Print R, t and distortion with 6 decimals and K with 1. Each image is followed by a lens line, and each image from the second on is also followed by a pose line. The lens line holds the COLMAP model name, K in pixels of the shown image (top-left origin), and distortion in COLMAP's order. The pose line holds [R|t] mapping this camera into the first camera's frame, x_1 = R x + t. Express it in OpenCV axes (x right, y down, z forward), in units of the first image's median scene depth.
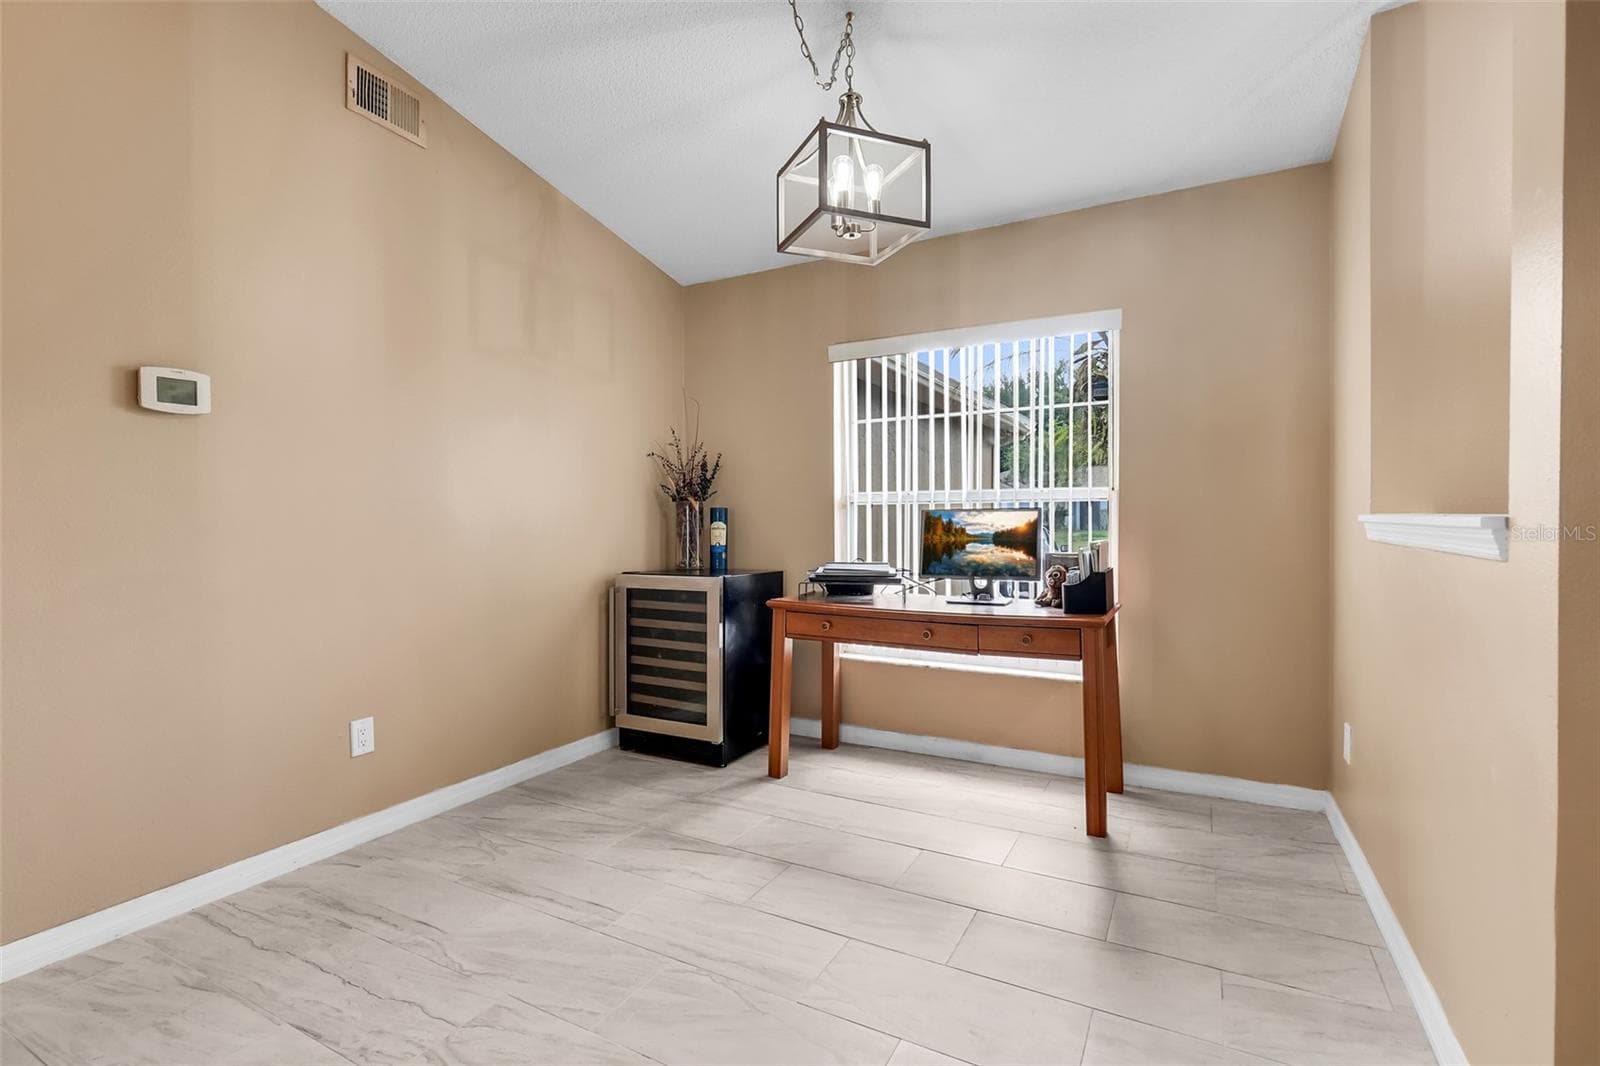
lens RADIAL K [[752.1, 0, 788.5], [0, 752.1, 530.8], [0, 0, 1]] dist [0.002790, 0.001129]
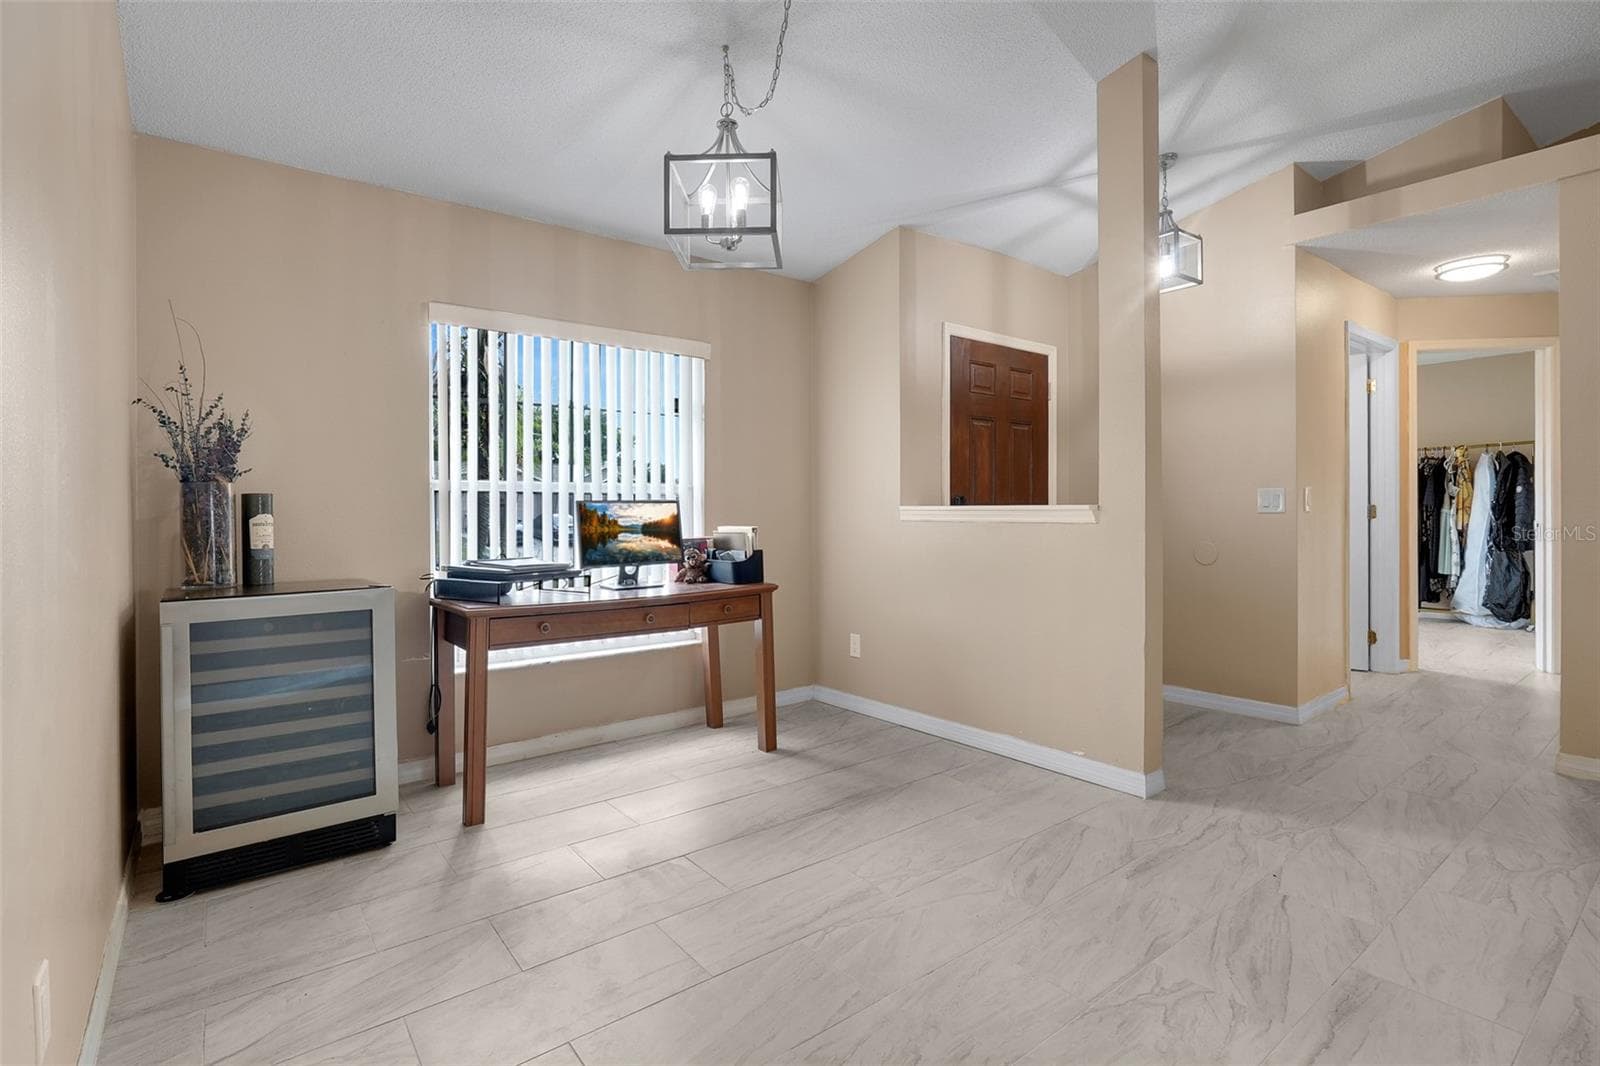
lens RADIAL K [[752.1, 0, 791.7], [0, 752.1, 525.6], [0, 0, 1]] dist [0.002790, 0.001129]
pose [[0.396991, -0.010322, 0.917764, -0.640058], [0.020346, 0.999790, 0.002443, 0.007432], [-0.917597, 0.017703, 0.397118, 0.357493]]
